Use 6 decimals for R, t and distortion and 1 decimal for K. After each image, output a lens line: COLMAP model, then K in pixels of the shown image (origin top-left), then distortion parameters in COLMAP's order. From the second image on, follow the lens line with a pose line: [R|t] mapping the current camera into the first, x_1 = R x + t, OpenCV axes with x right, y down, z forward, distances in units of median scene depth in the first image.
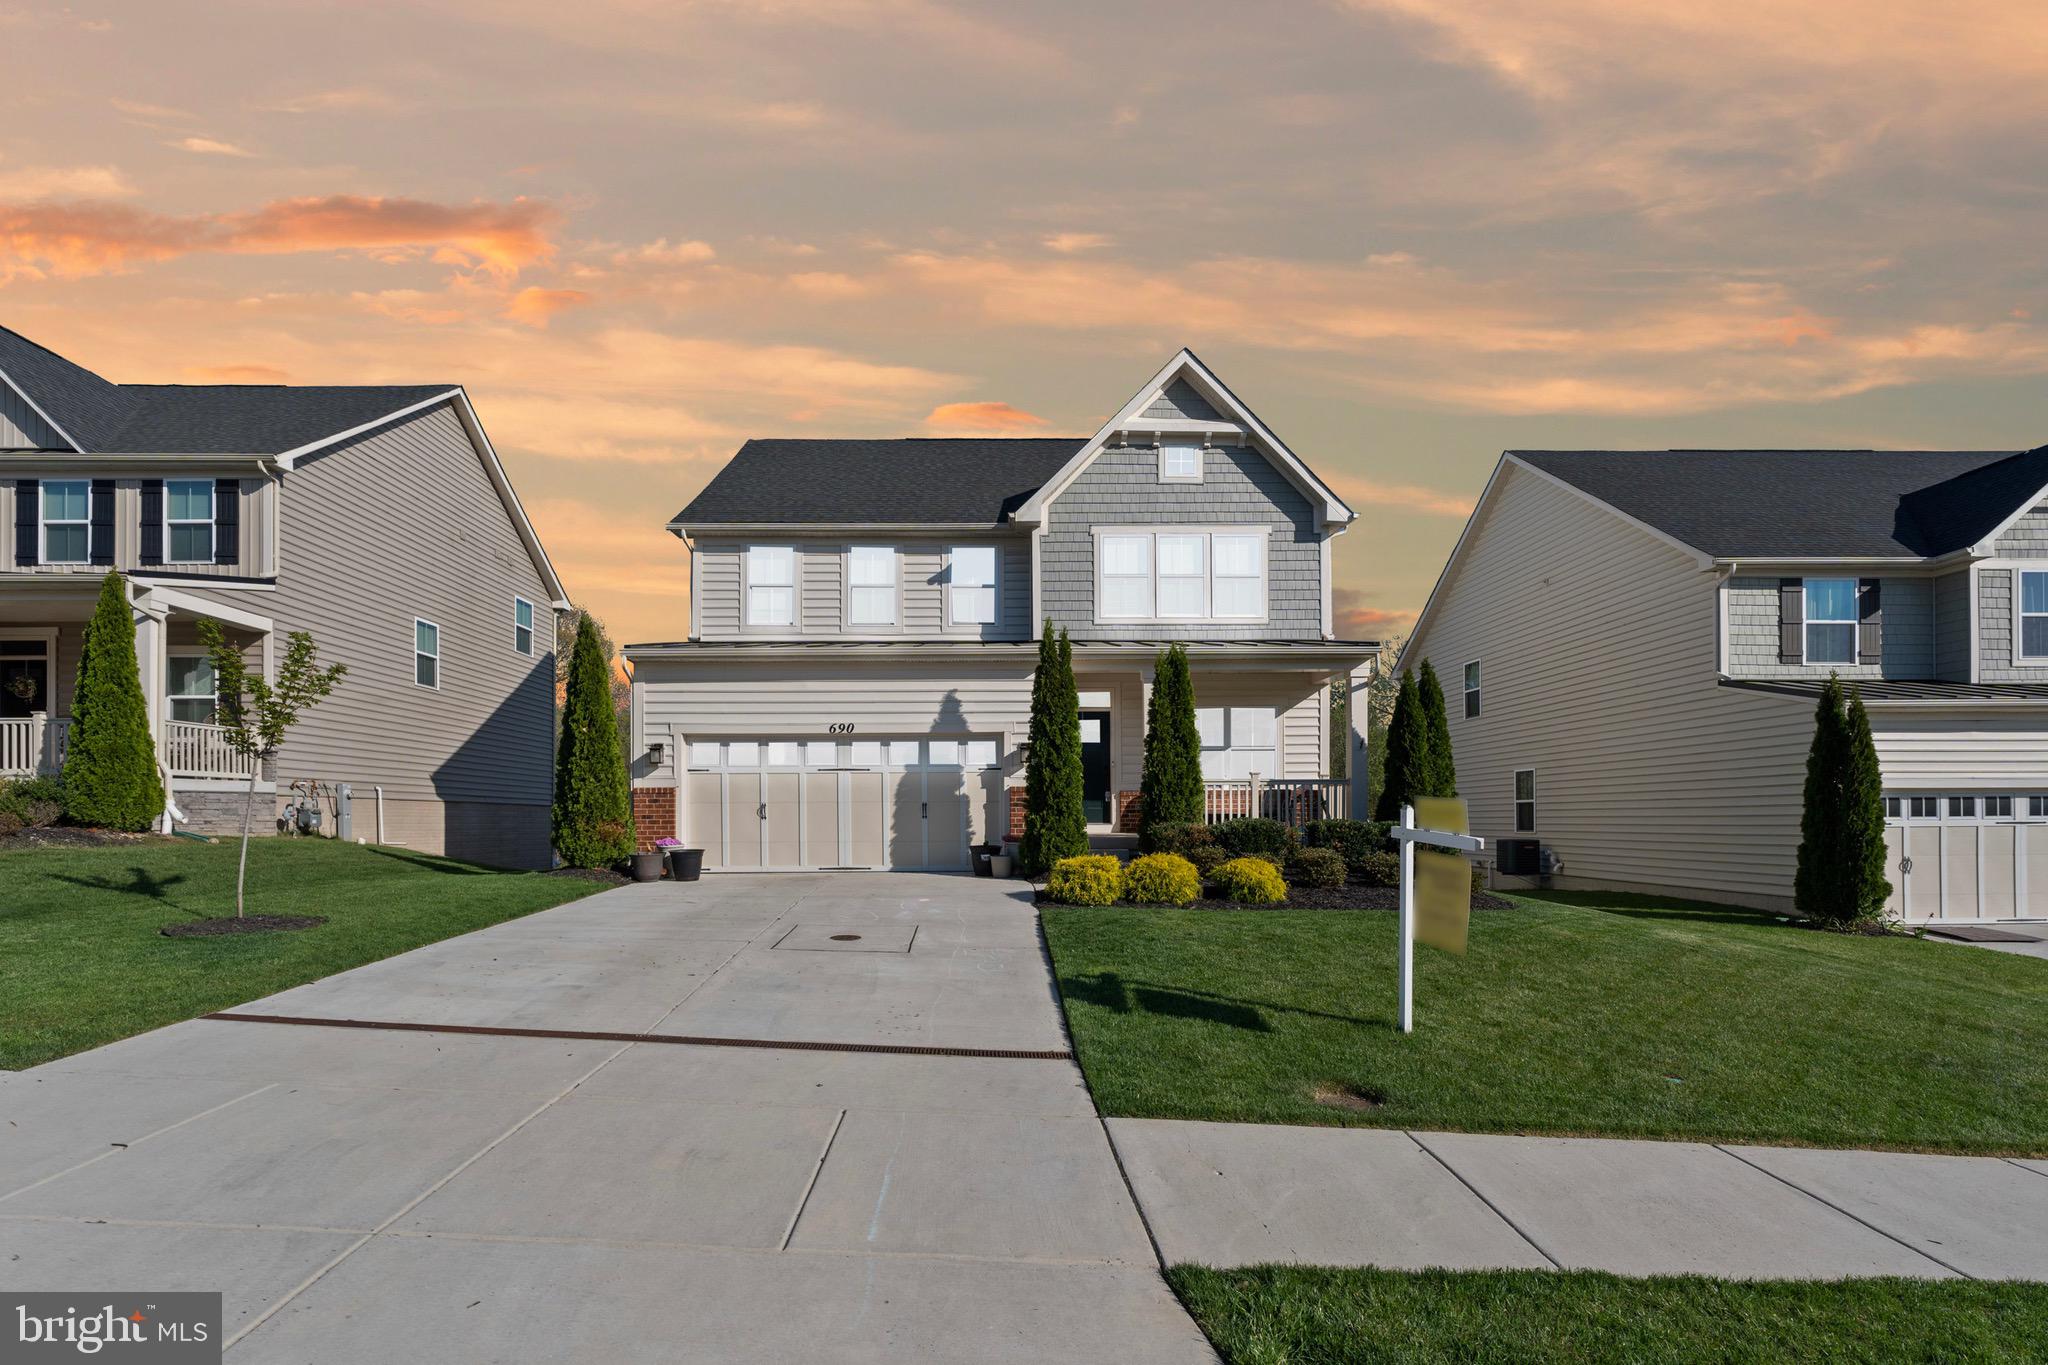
lens RADIAL K [[958.0, 0, 1041.8], [0, 958.0, 704.8], [0, 0, 1]] dist [-0.007422, 0.002485]
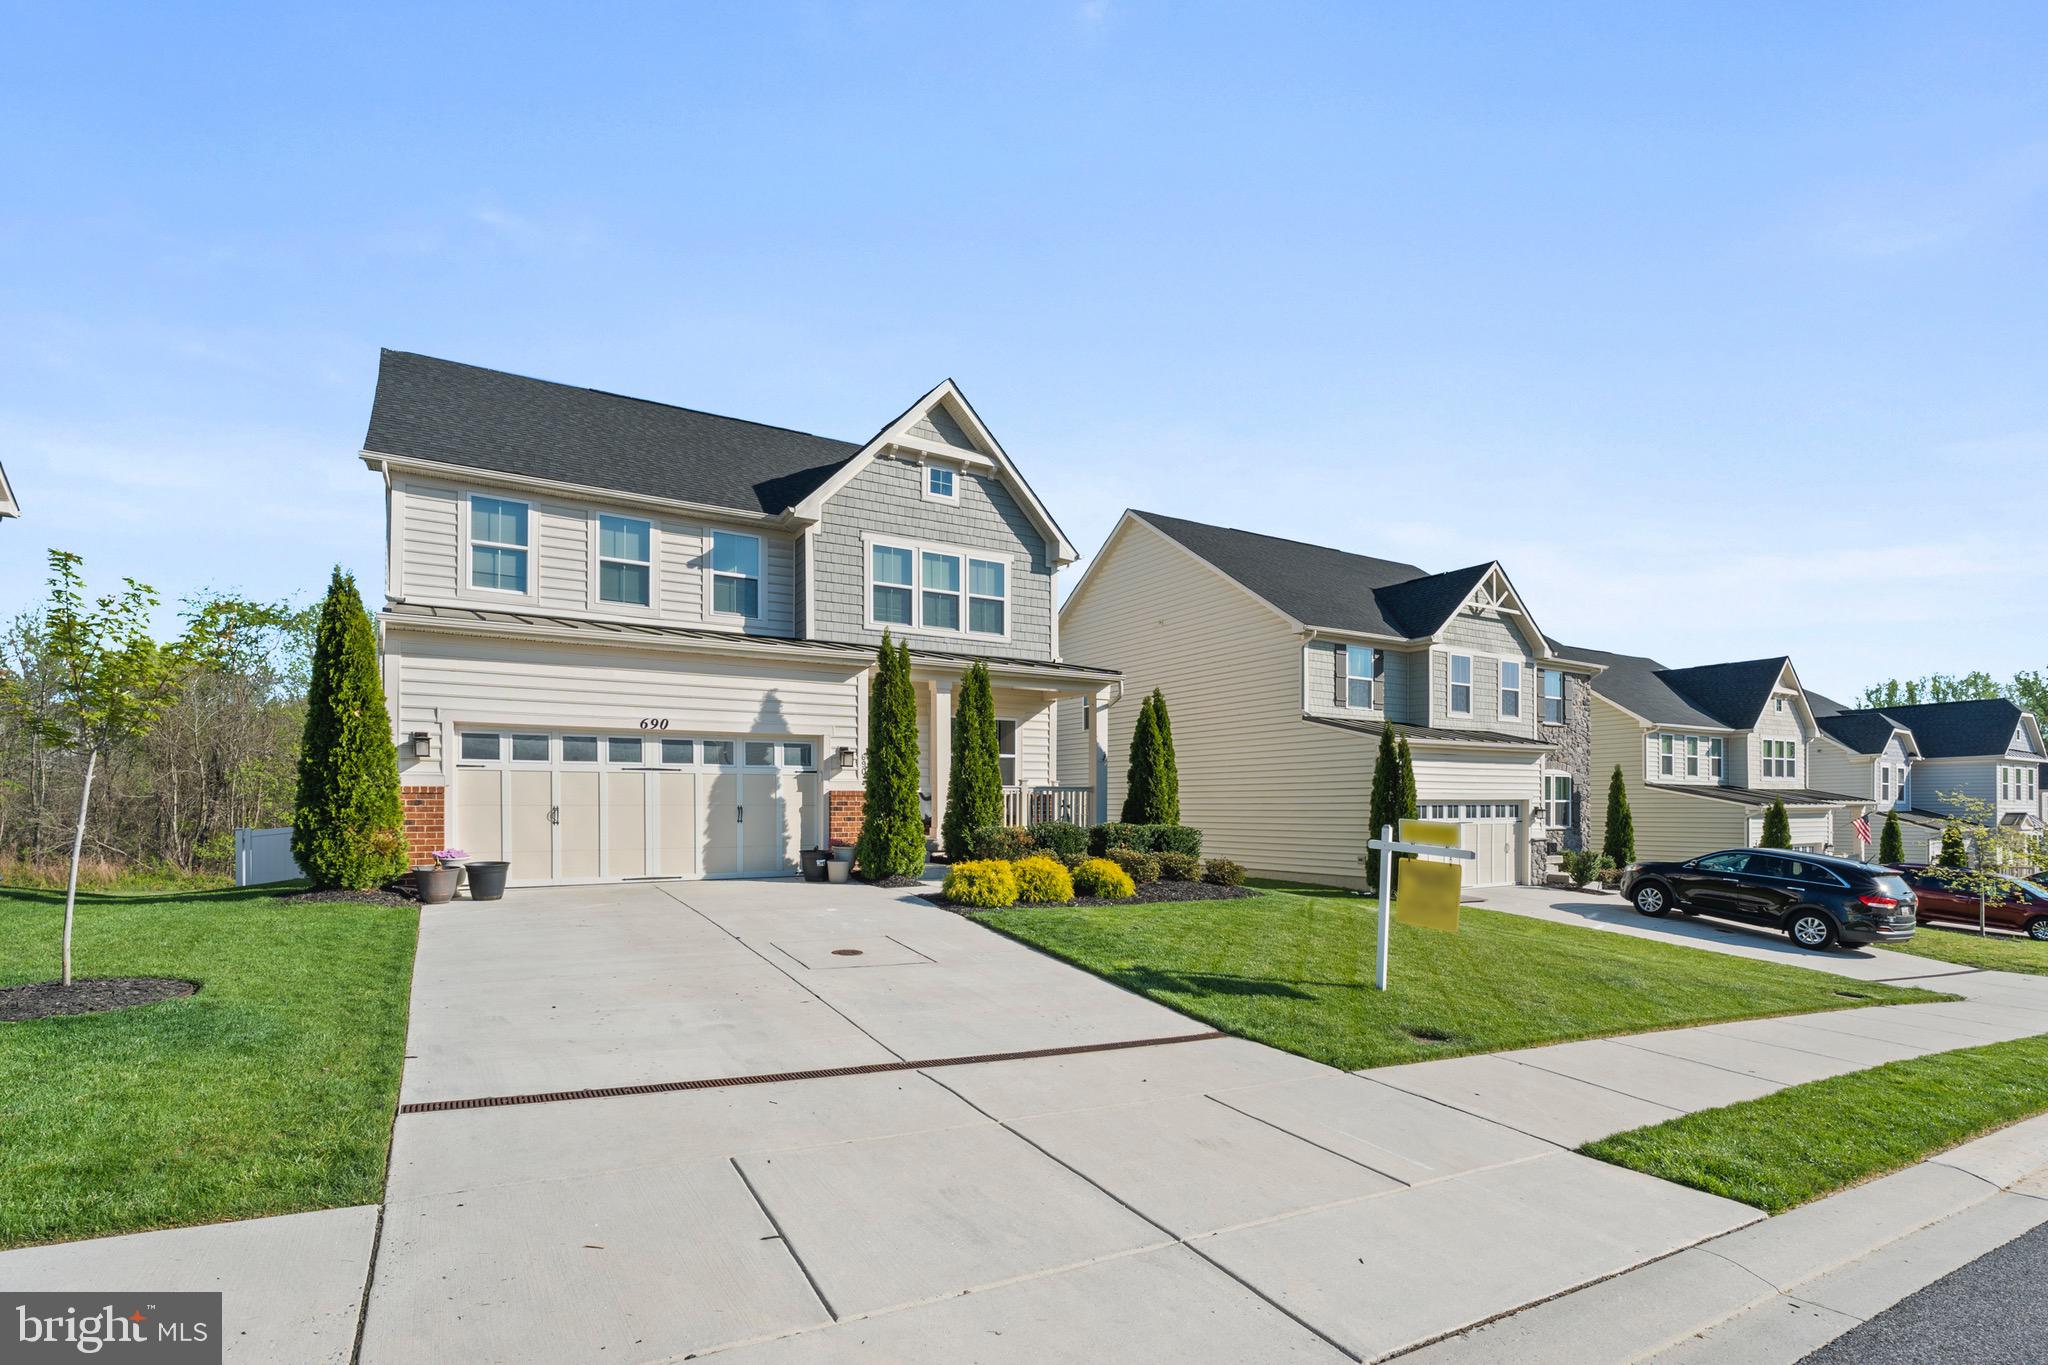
lens RADIAL K [[958.0, 0, 1031.7], [0, 958.0, 685.2], [0, 0, 1]] dist [-0.007422, 0.002485]
pose [[0.862462, 0.068366, 0.501483, -0.305661], [-0.065169, 0.997588, -0.023920, -0.011802], [-0.501908, -0.012051, 0.864837, 0.027375]]
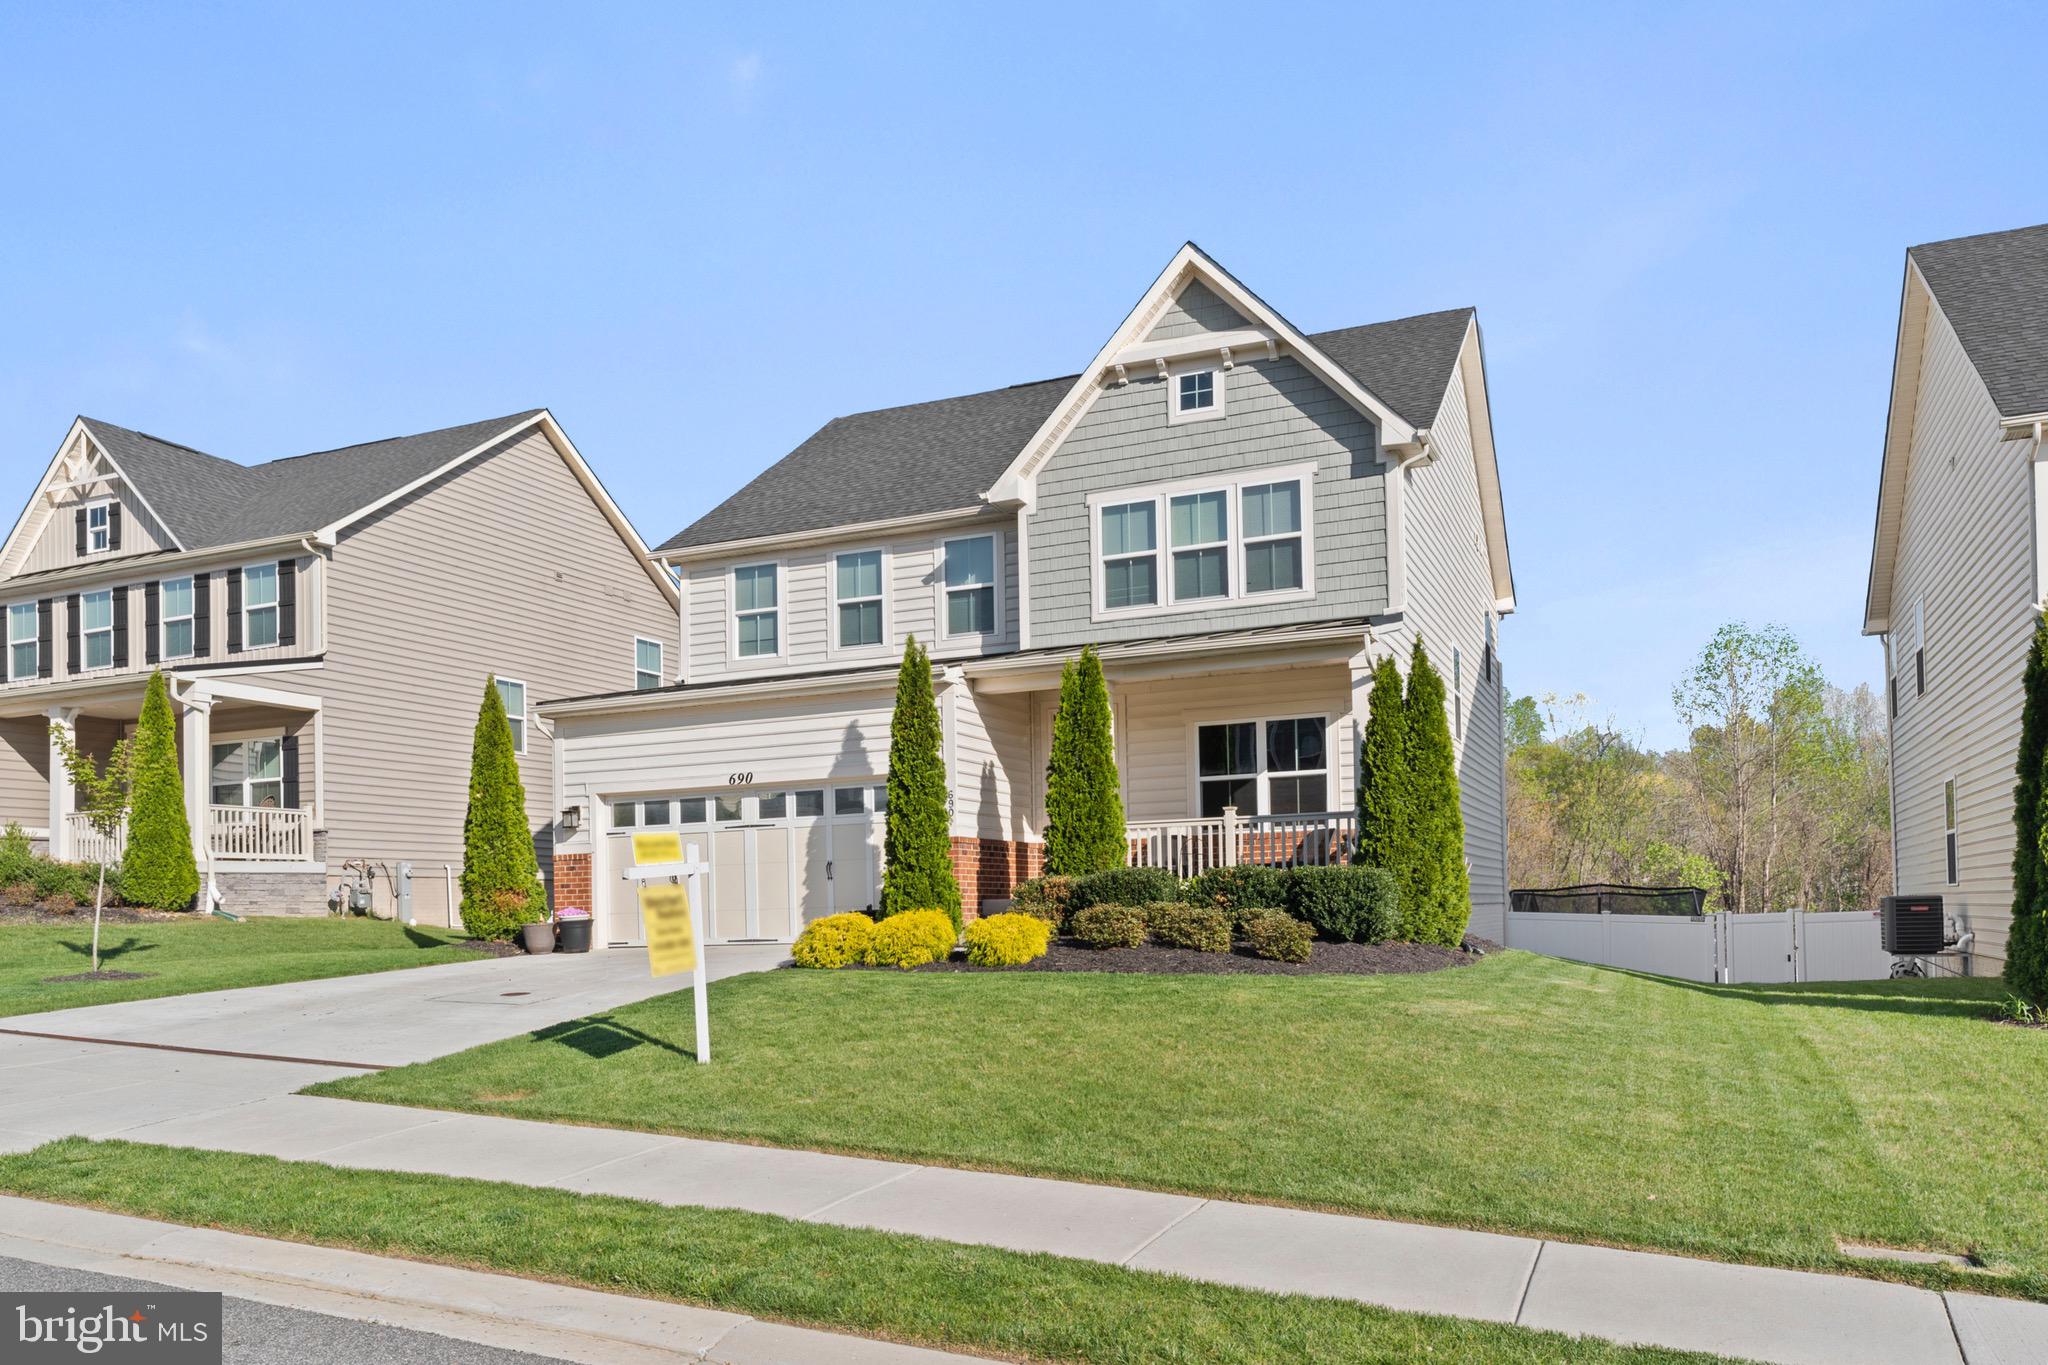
lens RADIAL K [[1532.6, 0, 1066.8], [0, 1532.6, 677.8], [0, 0, 1]] dist [-0.003554, 0.005328]
pose [[0.909544, -0.080208, -0.407795, 0.552465], [0.068978, 0.996725, -0.042194, 0.010729], [0.409844, 0.010249, 0.912098, -0.130845]]
